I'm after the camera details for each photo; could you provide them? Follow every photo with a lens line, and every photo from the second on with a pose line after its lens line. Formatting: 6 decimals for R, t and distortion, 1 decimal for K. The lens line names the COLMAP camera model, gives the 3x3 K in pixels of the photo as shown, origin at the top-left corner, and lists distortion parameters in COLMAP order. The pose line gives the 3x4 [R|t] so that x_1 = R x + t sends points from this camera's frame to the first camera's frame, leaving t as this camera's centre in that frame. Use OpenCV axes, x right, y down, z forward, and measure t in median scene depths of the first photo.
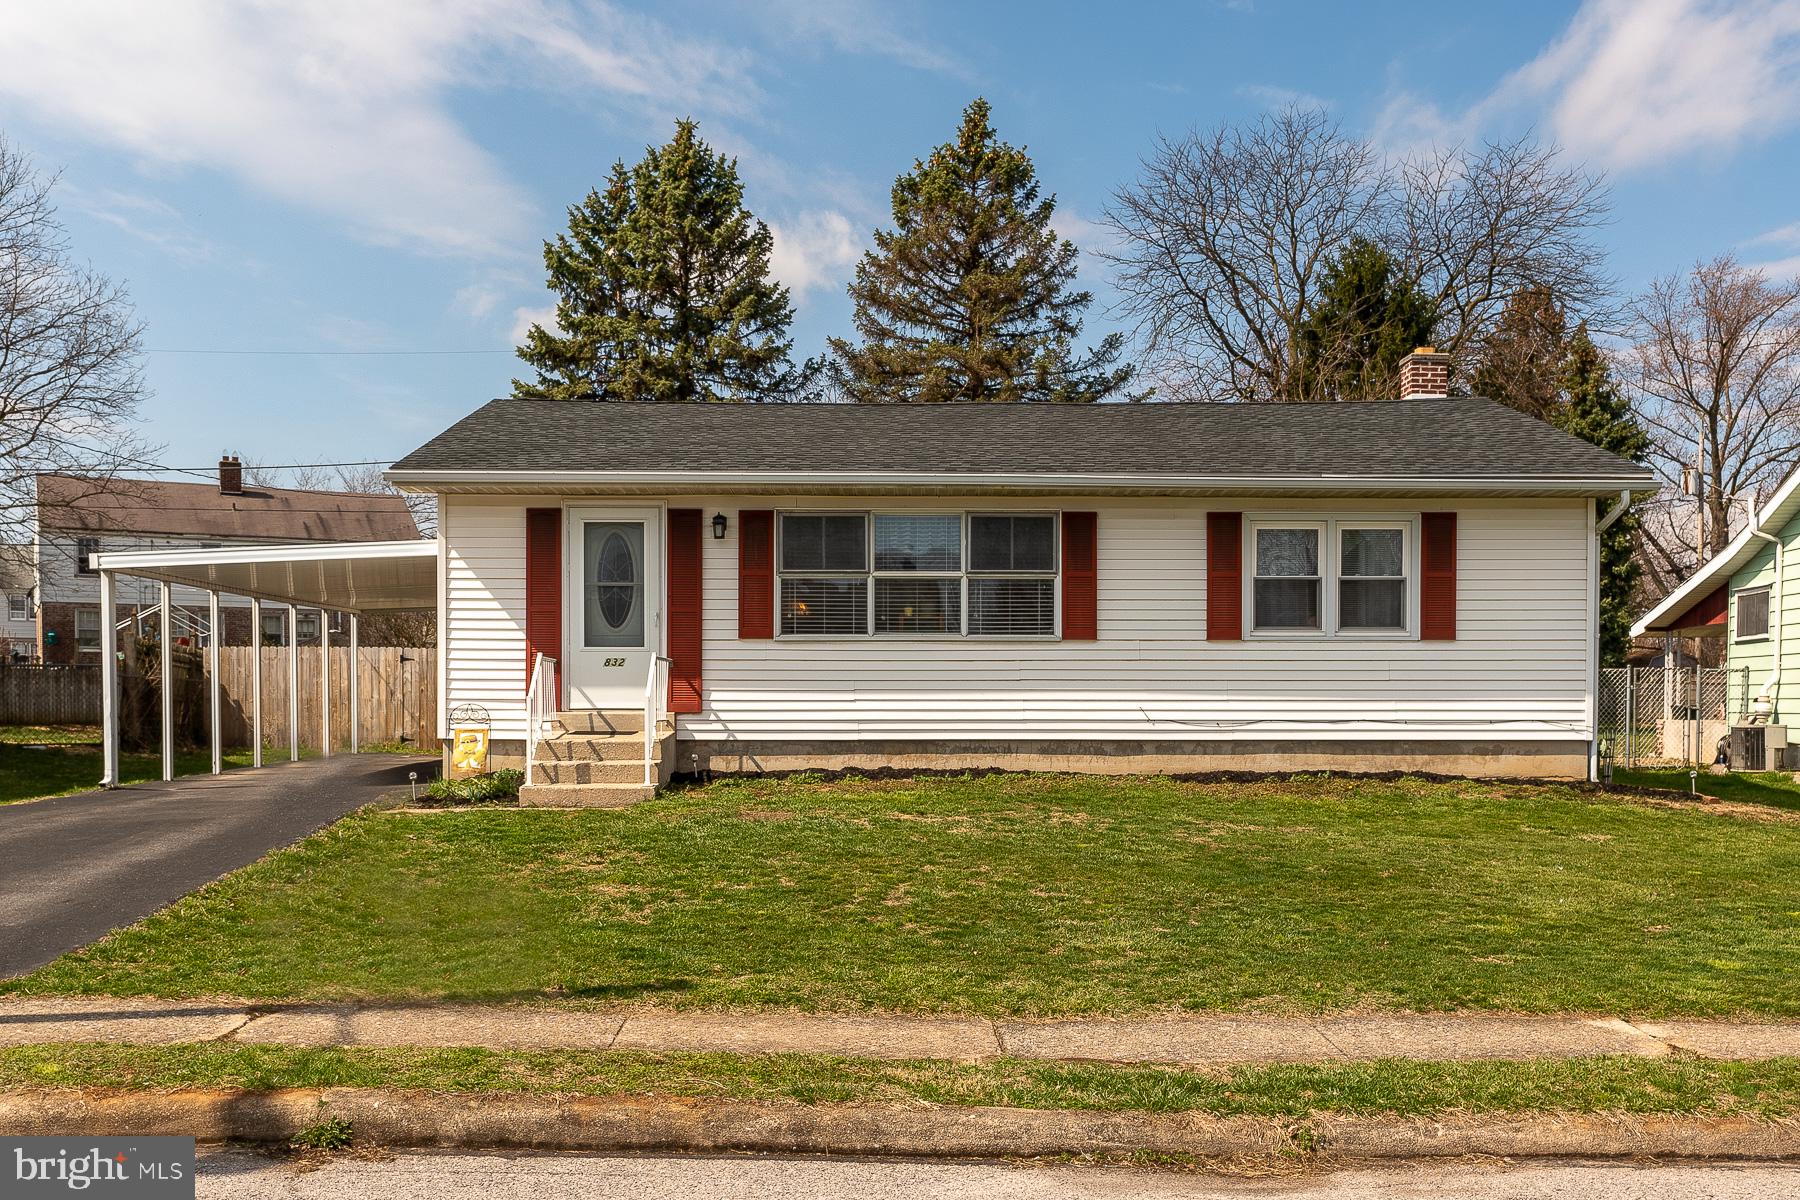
lens RADIAL K [[1526.3, 0, 908.1], [0, 1526.3, 631.4], [0, 0, 1]] dist [-0.004364, 0.010866]
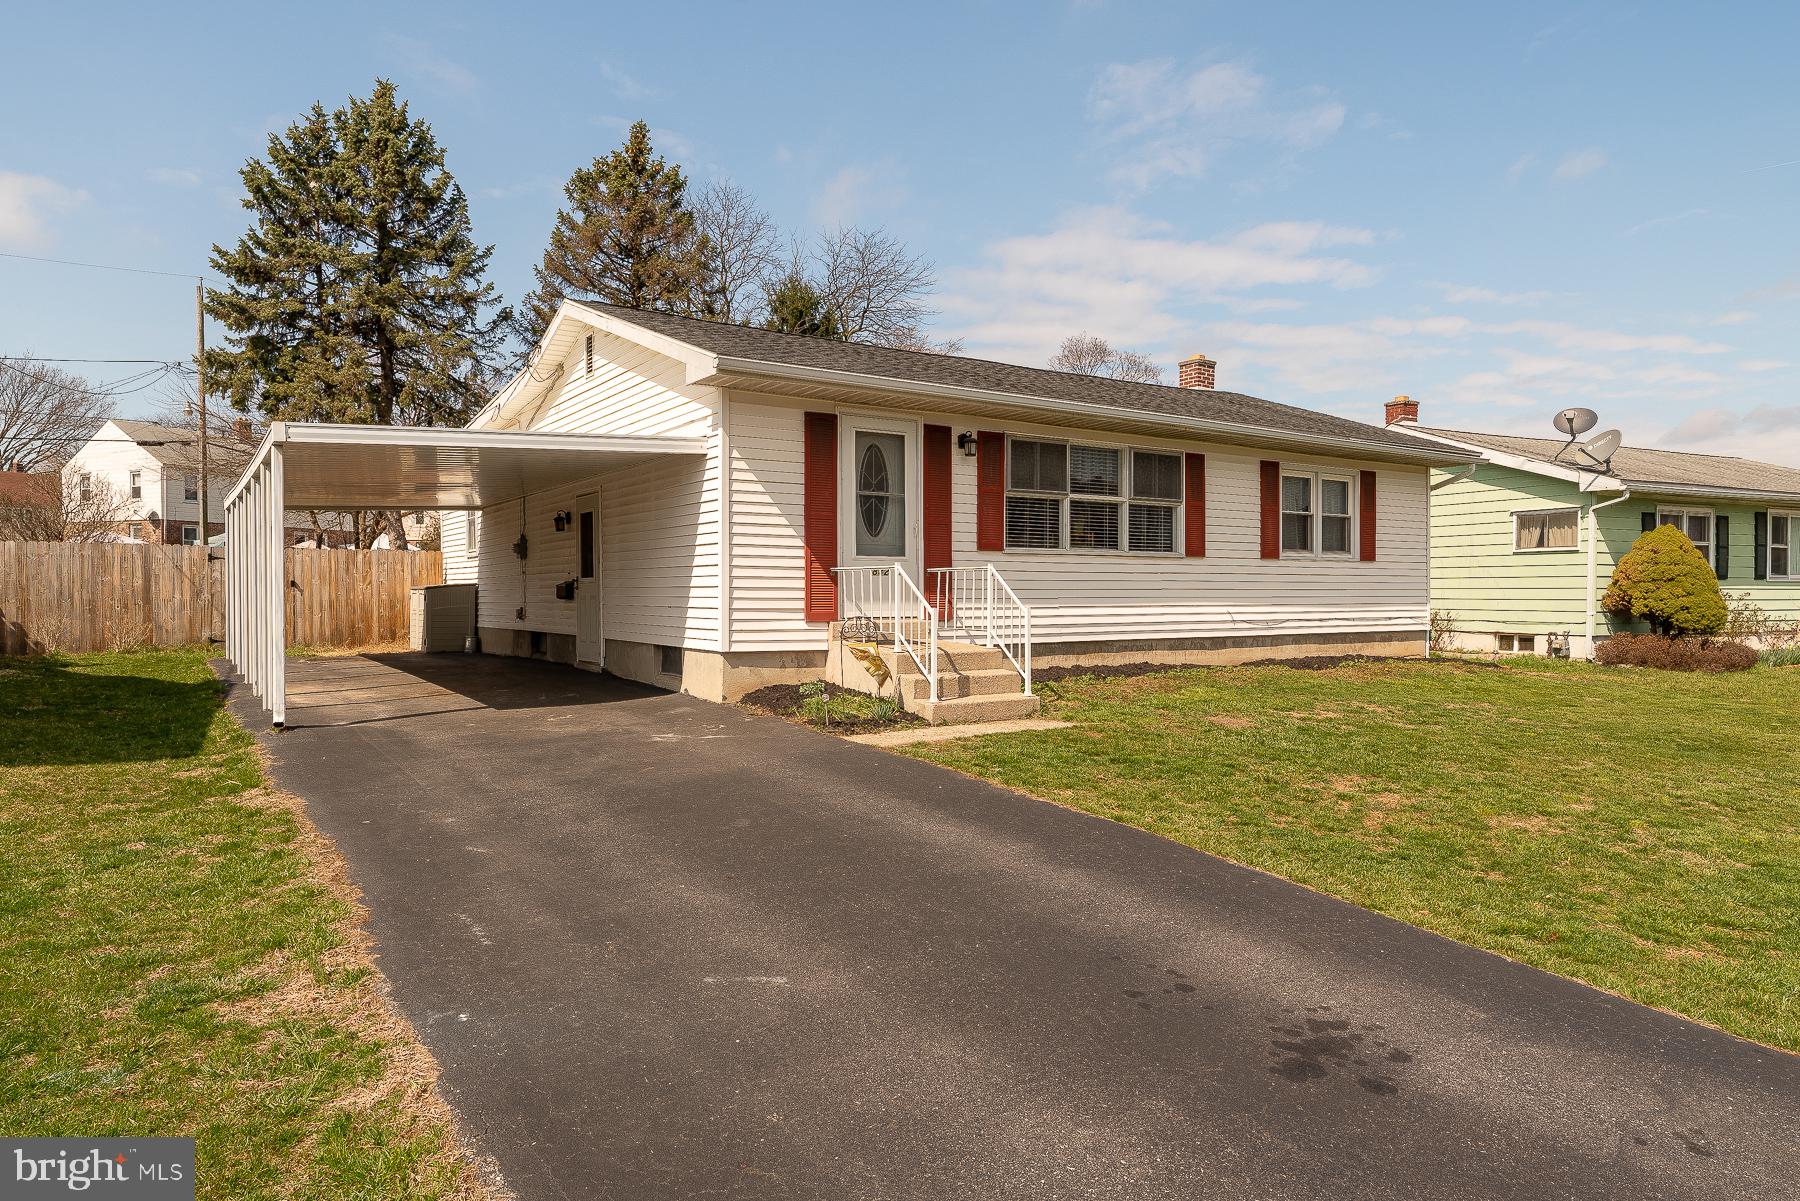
lens RADIAL K [[1033.9, 0, 854.9], [0, 1033.9, 544.0], [0, 0, 1]] dist [-0.005666, 0.002126]
pose [[0.866669, 0.023122, 0.498348, -0.540127], [-0.023535, 0.999708, -0.005455, 0.006215], [-0.498328, -0.007001, 0.866960, 0.409696]]
